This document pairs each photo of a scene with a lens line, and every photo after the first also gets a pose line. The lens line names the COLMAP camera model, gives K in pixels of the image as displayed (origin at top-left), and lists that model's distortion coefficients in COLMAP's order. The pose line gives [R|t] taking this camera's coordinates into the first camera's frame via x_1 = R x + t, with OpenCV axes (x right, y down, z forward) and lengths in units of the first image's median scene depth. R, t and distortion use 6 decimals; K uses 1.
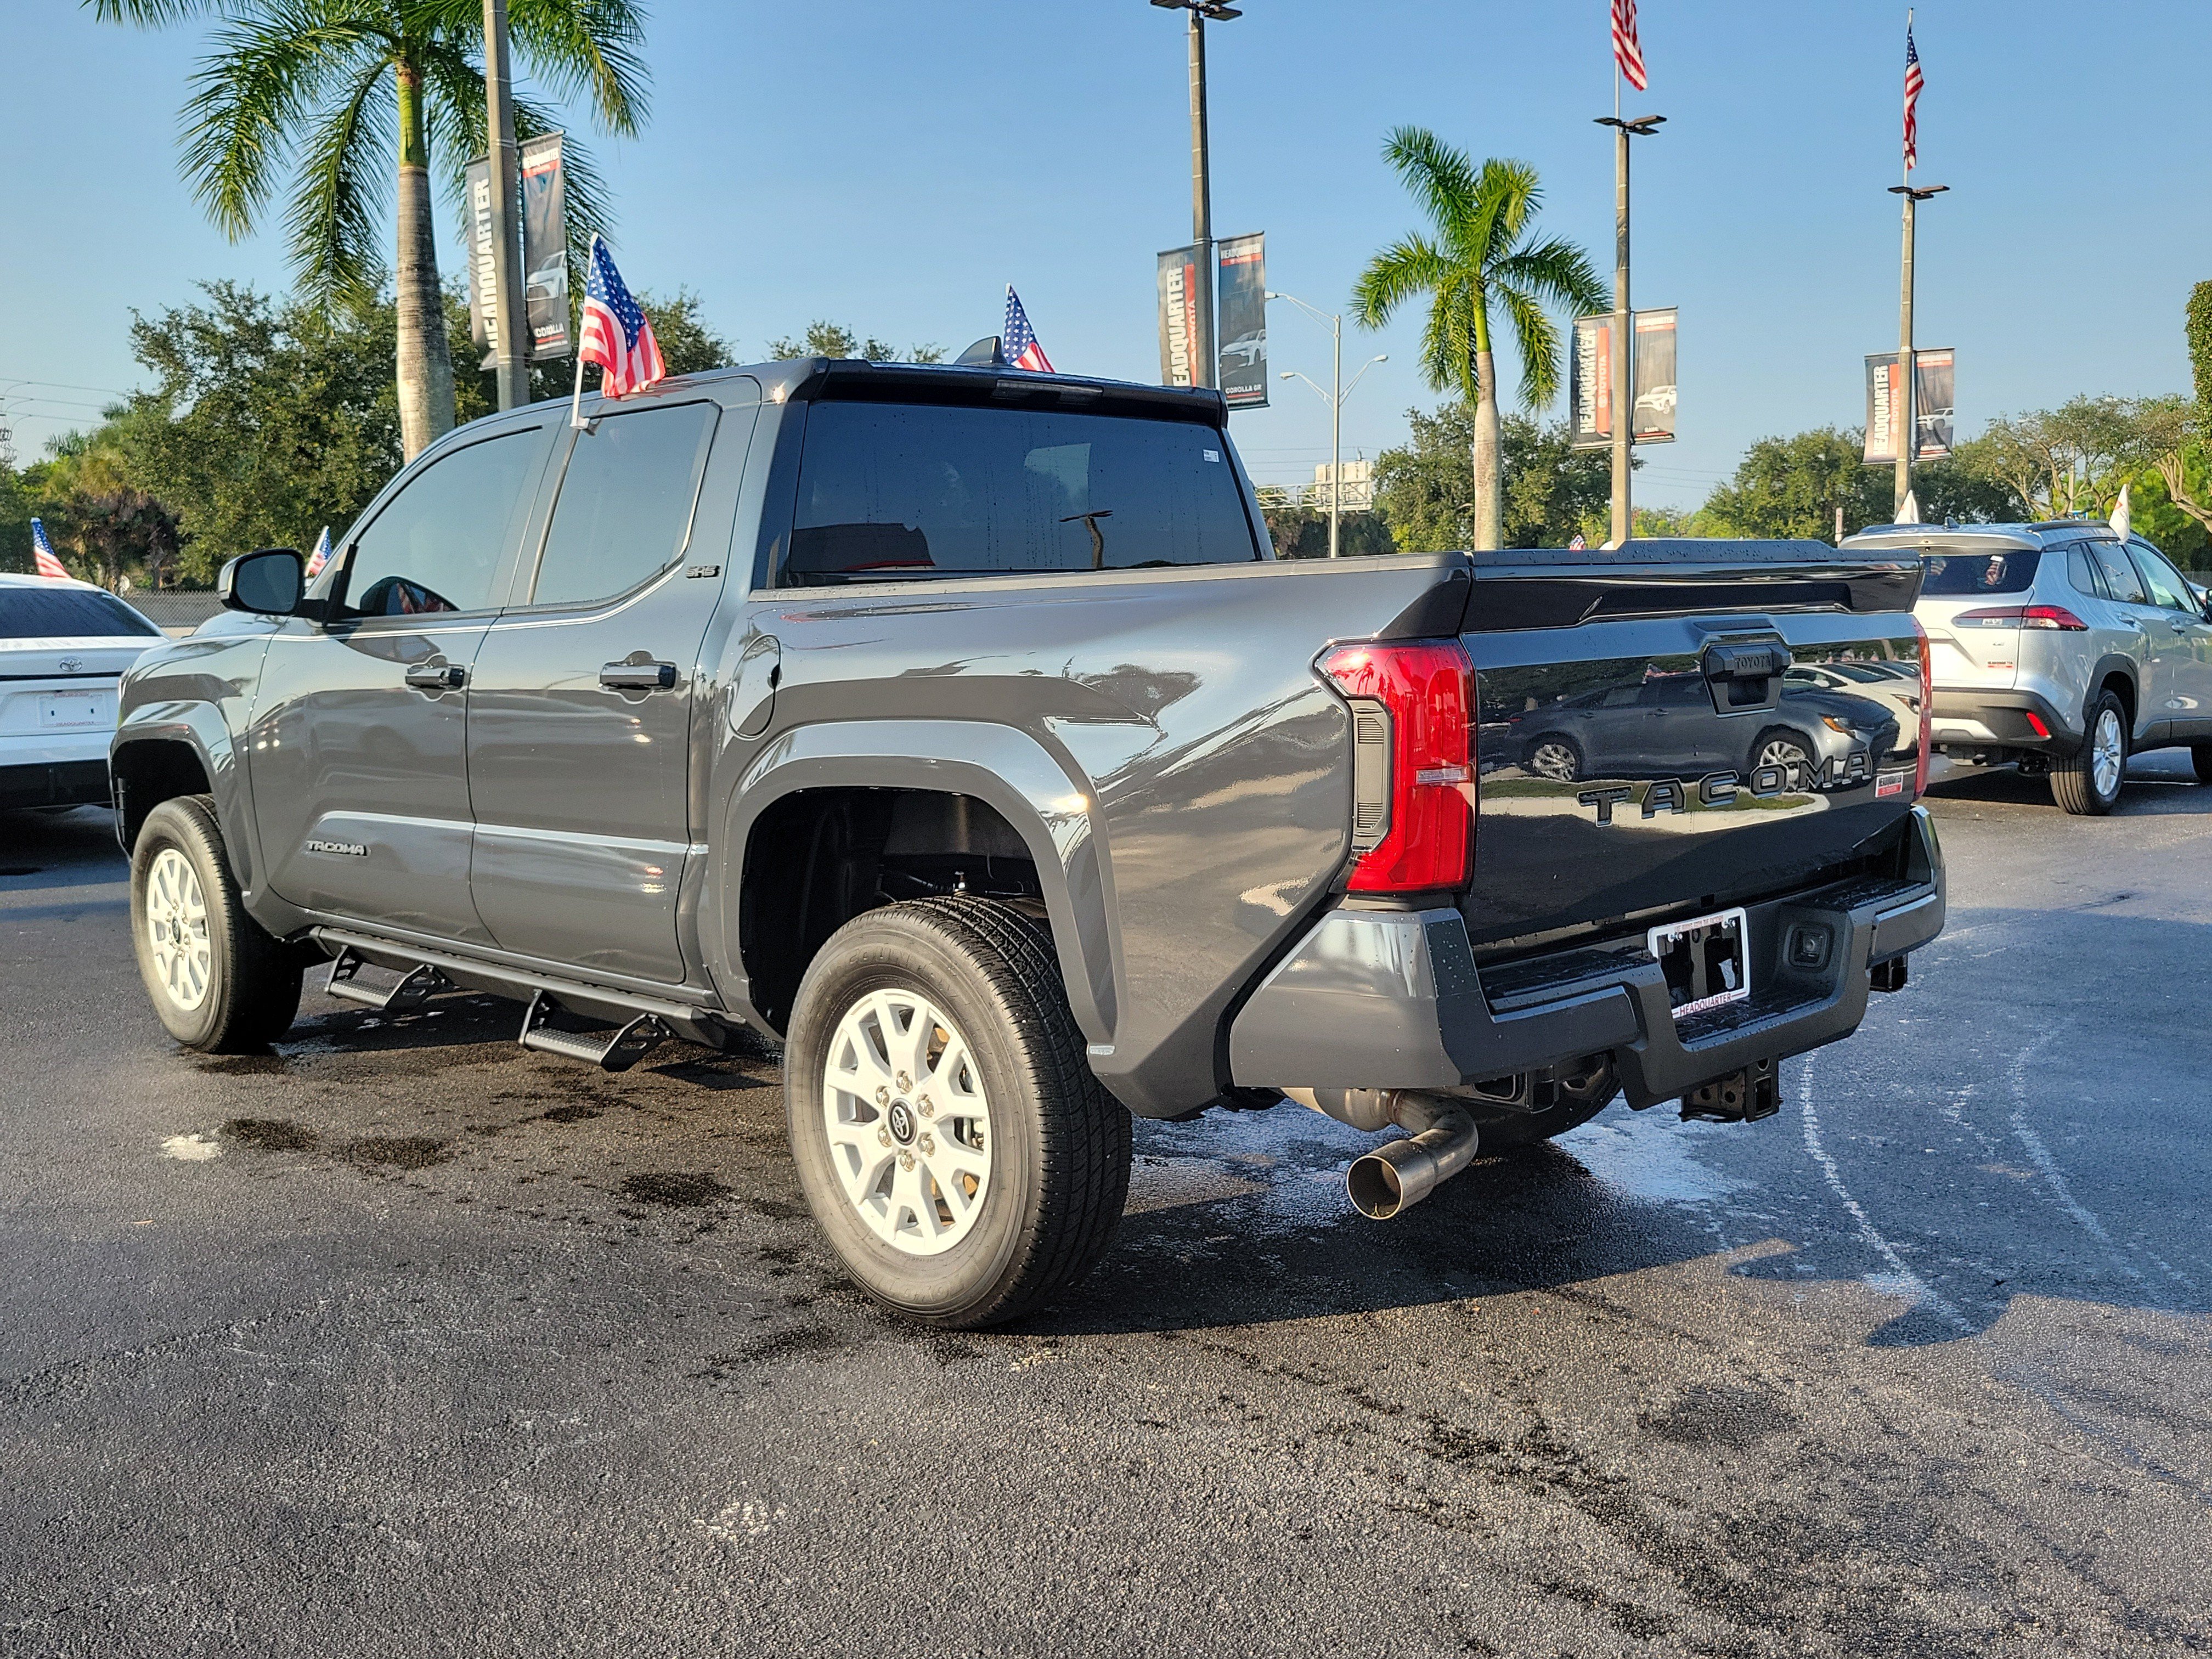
lens RADIAL K [[2039.8, 0, 1142.0], [0, 2039.8, 838.4], [0, 0, 1]] dist [0.031690, 0.000000]
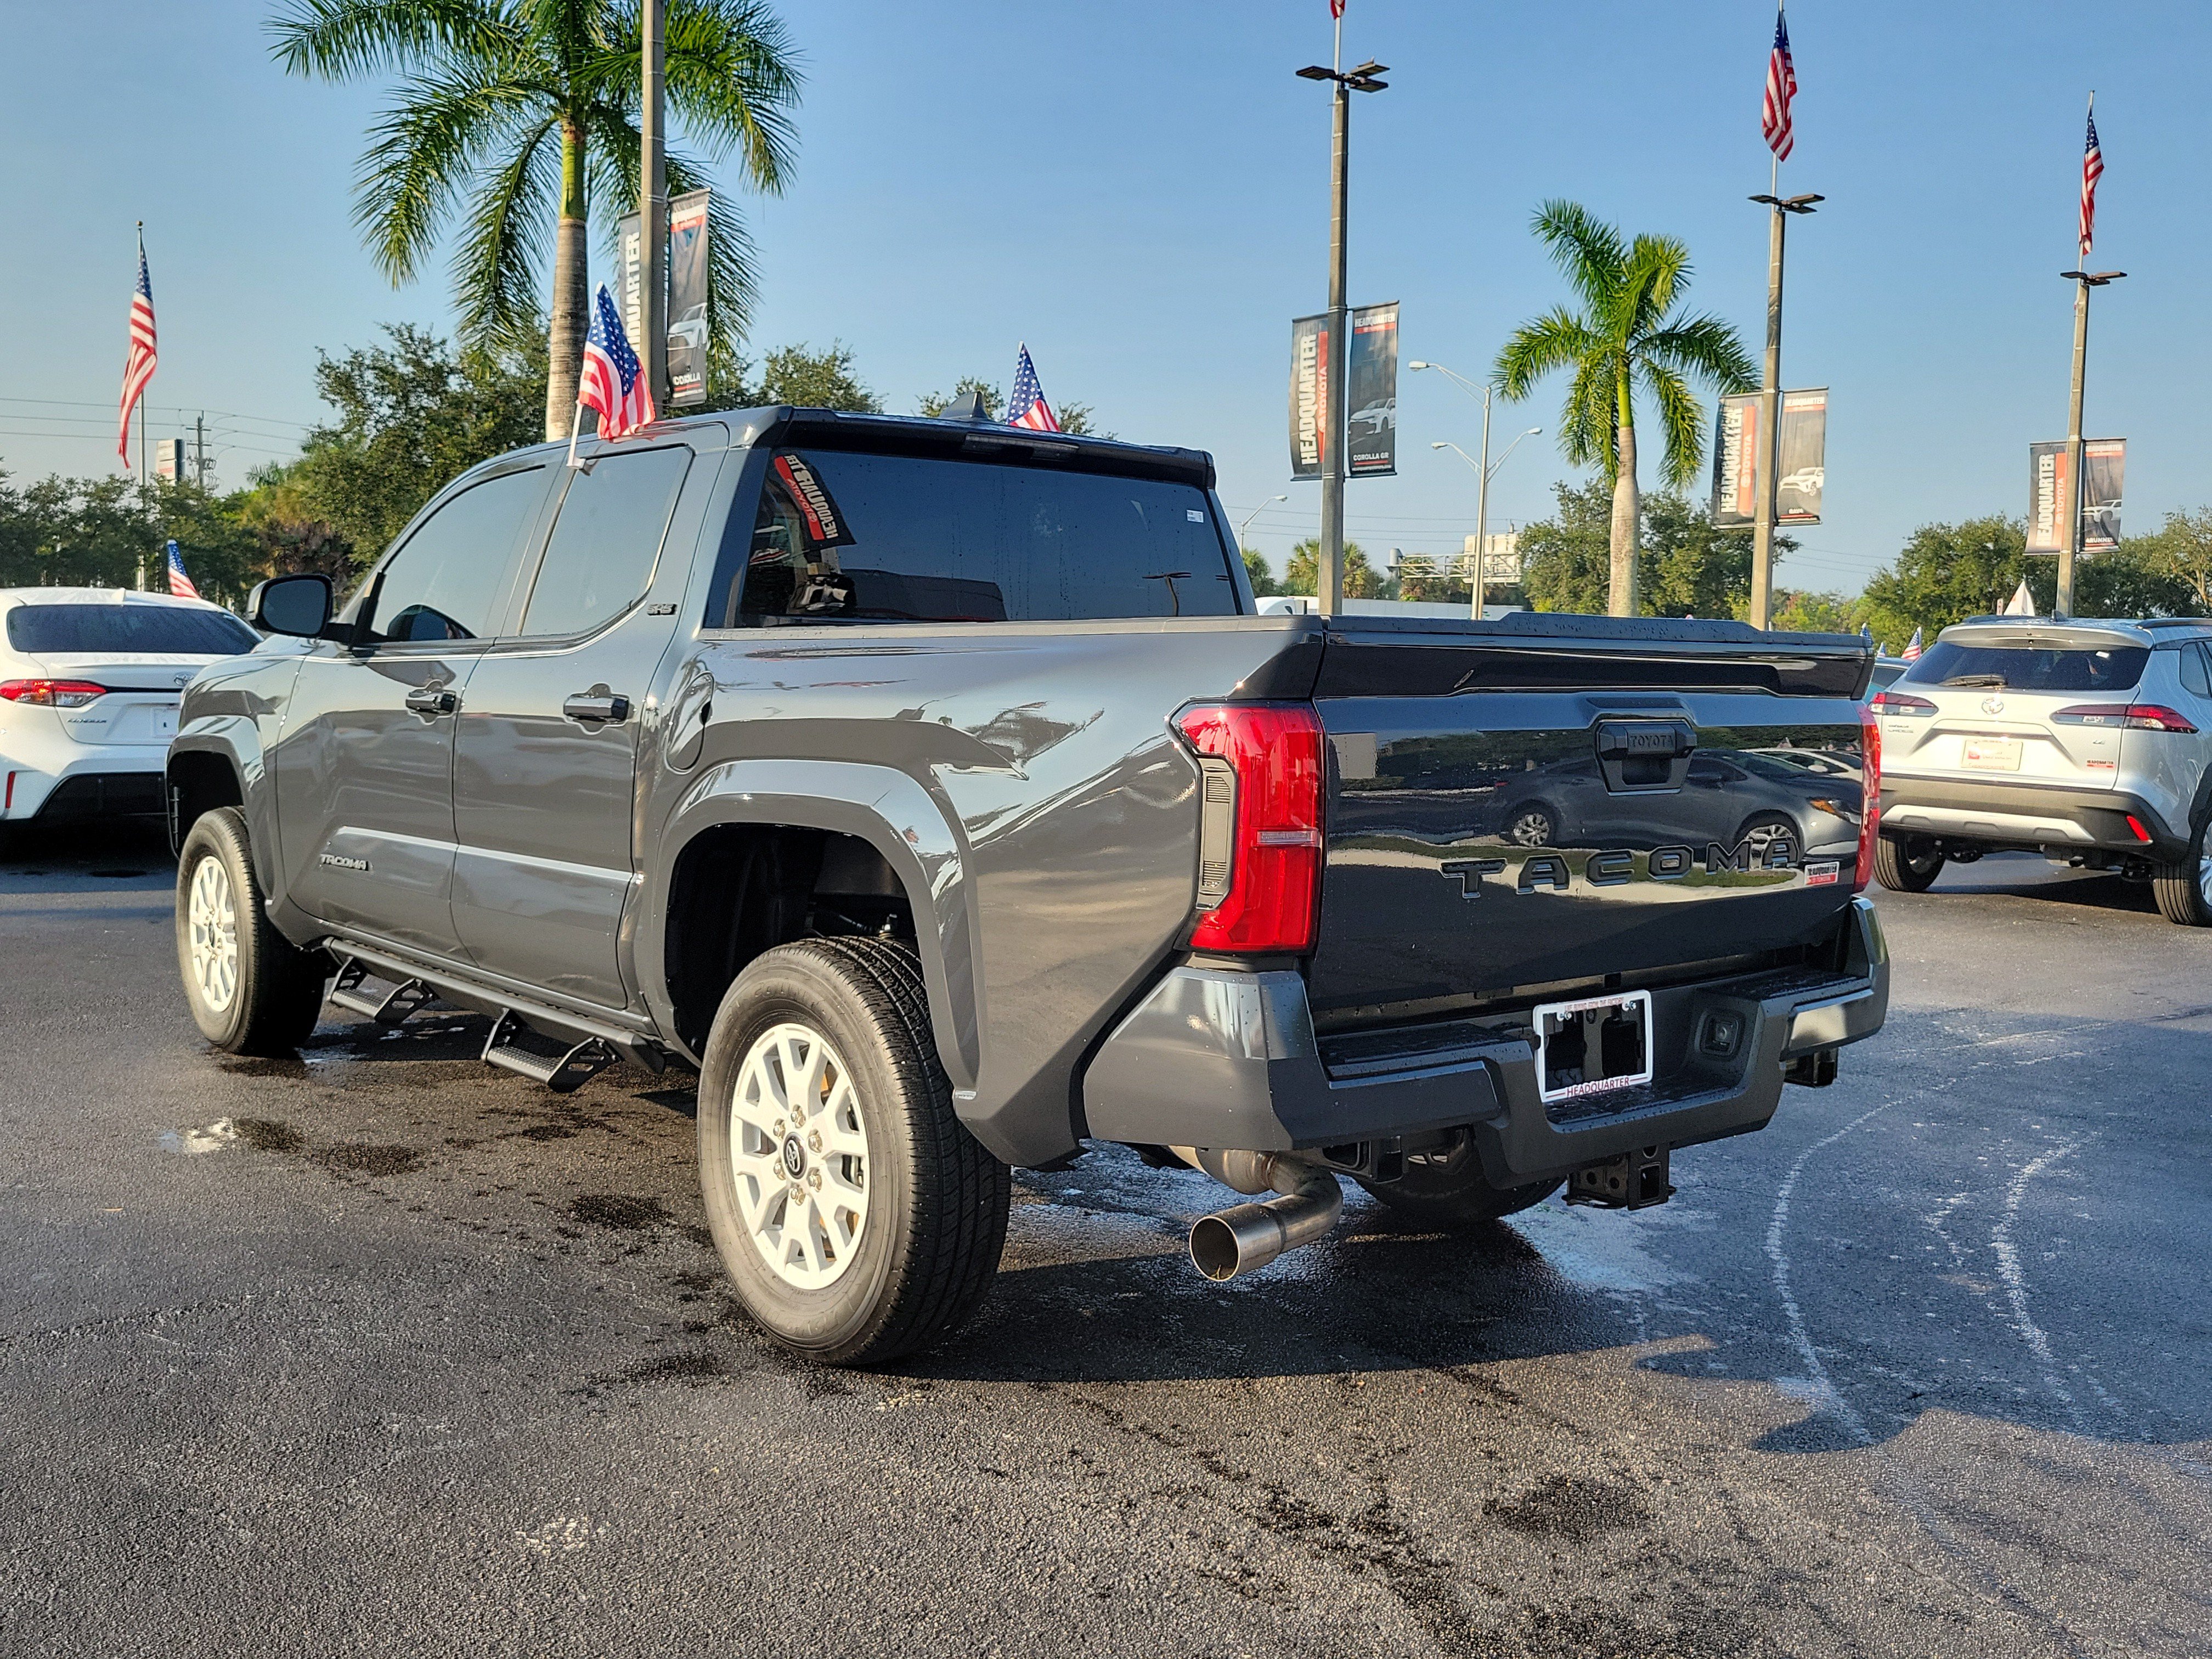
lens RADIAL K [[2039.8, 0, 1104.1], [0, 2039.8, 836.9], [0, 0, 1]] dist [0.031690, 0.000000]
pose [[0.994913, 0.048995, -0.088021, 0.039146], [-0.051610, 0.998283, -0.027690, 0.000327], [0.086513, 0.032092, 0.995734, -0.000435]]
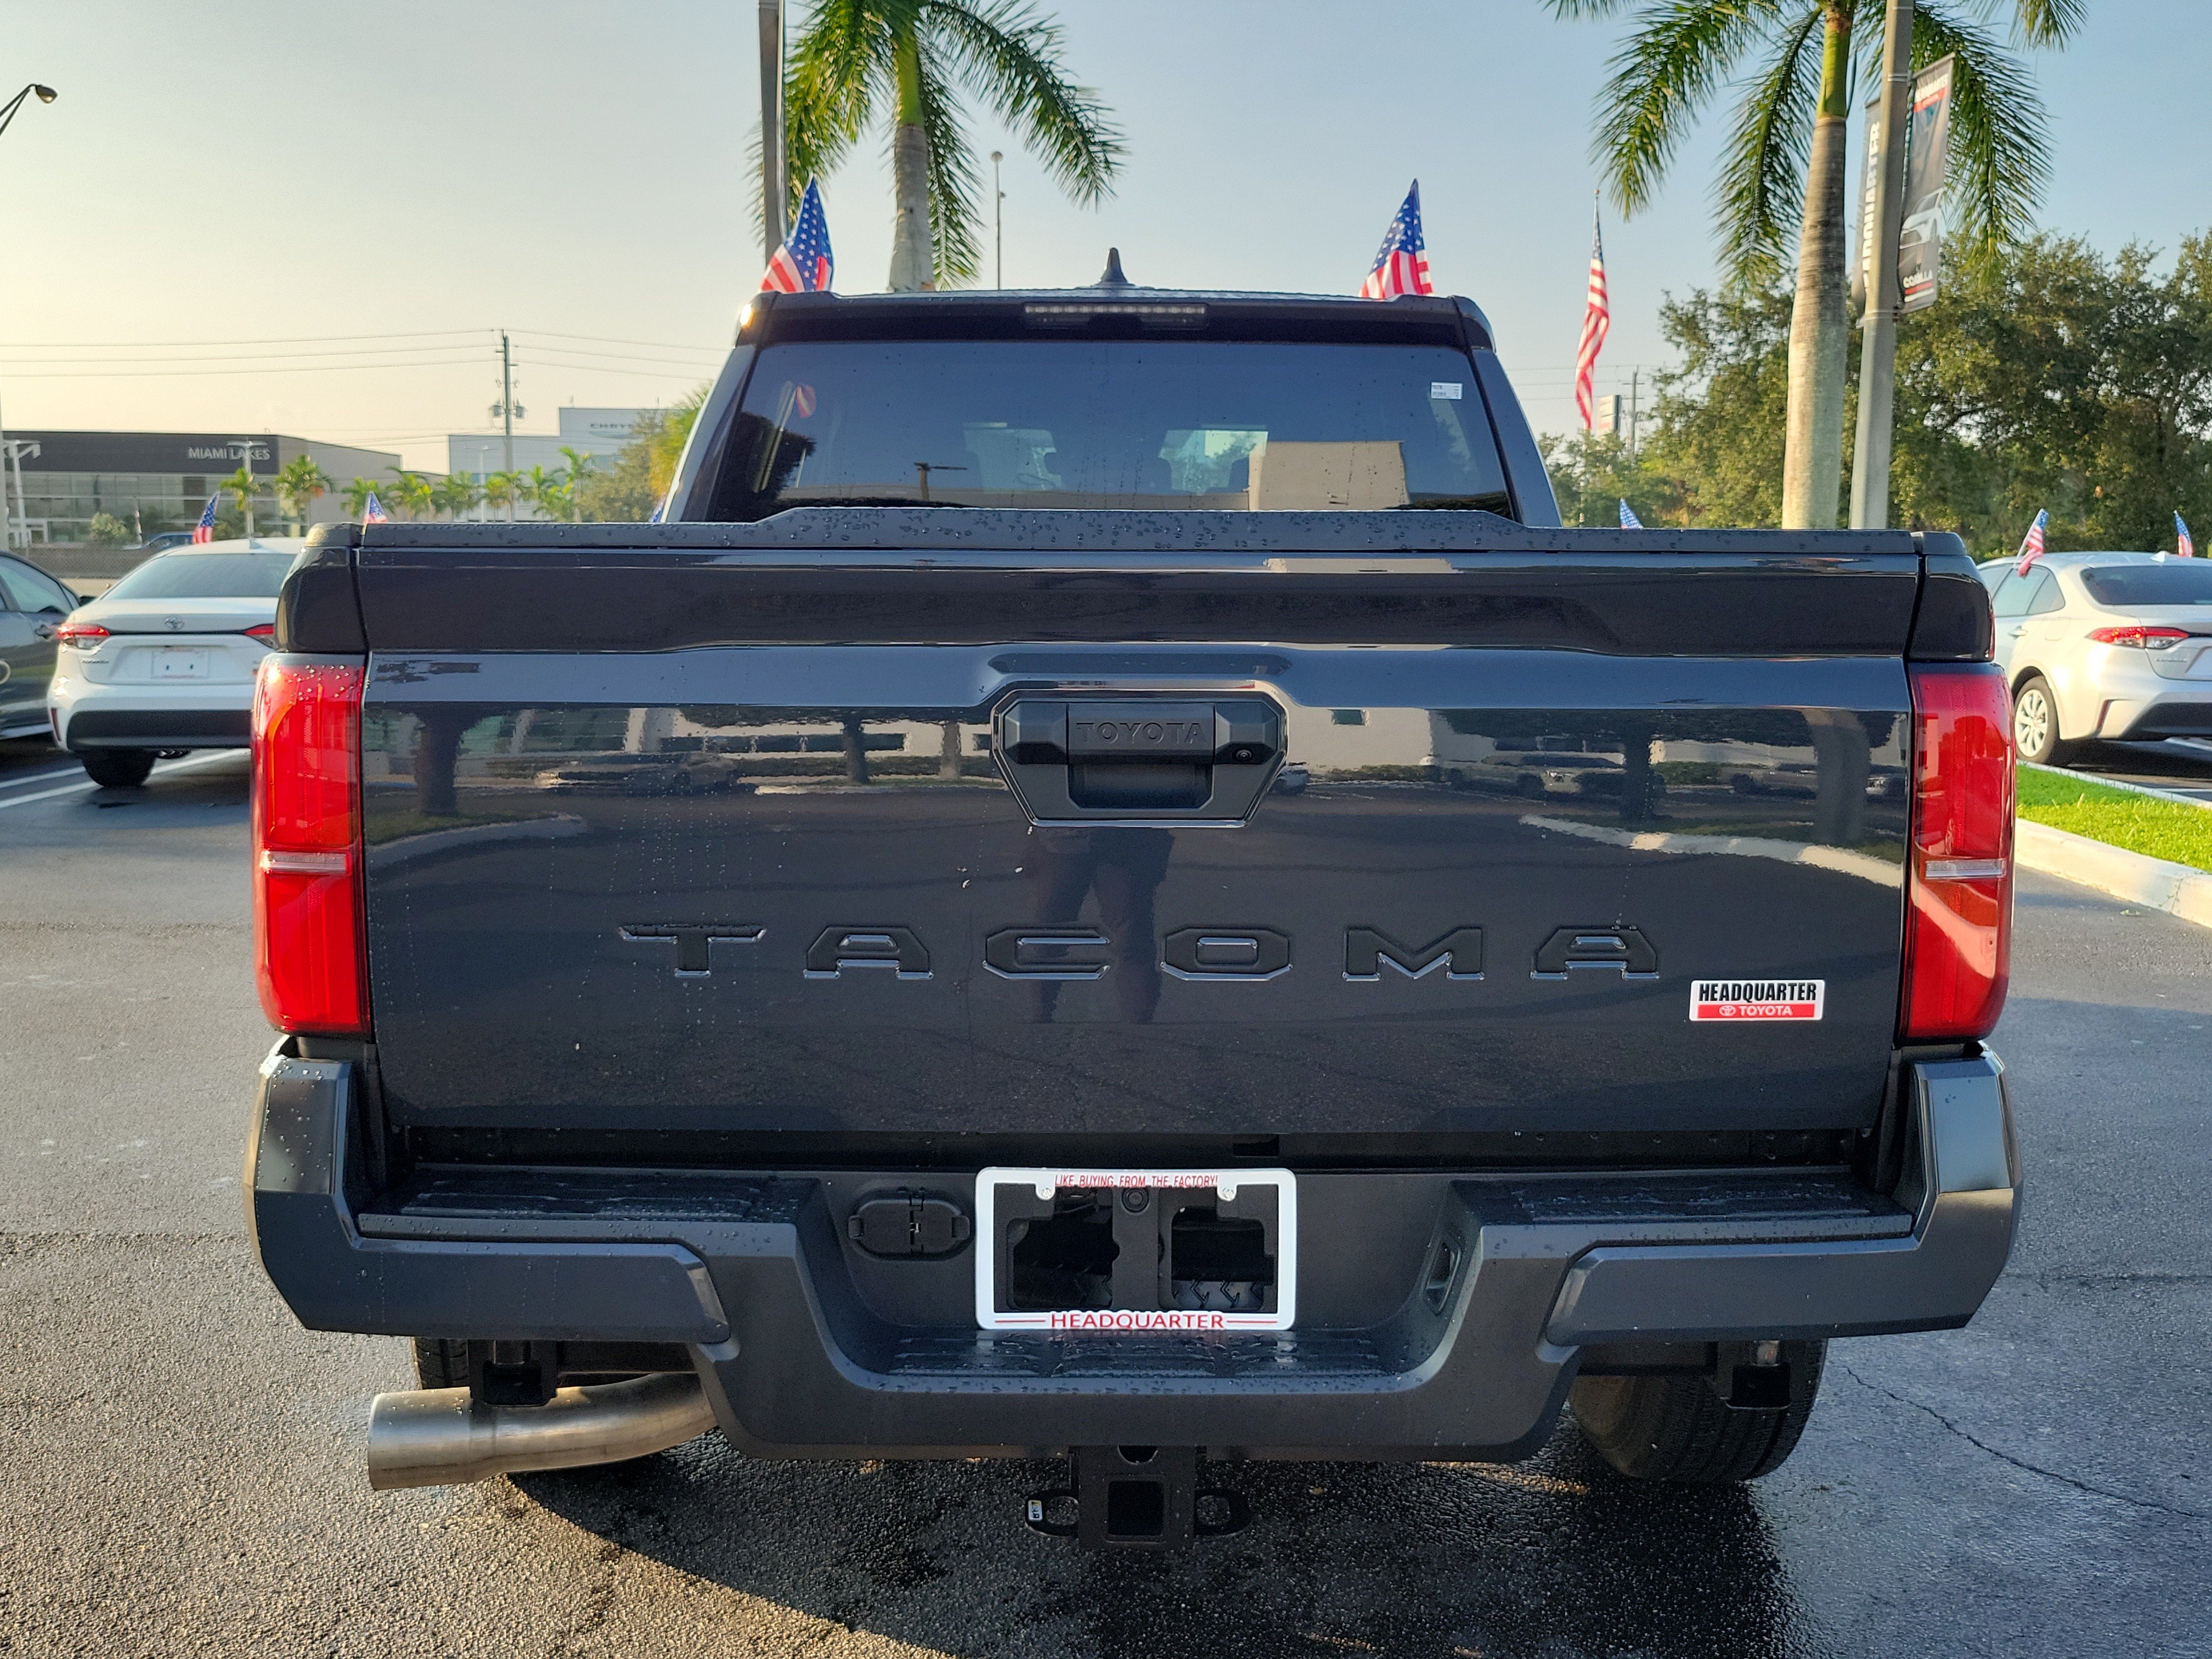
lens RADIAL K [[2039.8, 0, 1102.2], [0, 2039.8, 836.8], [0, 0, 1]] dist [0.031690, 0.000000]
pose [[0.708356, 0.113847, -0.696614, 0.212495], [-0.104816, 0.992931, 0.055691, -0.027521], [0.698030, 0.033567, 0.715282, 0.188812]]
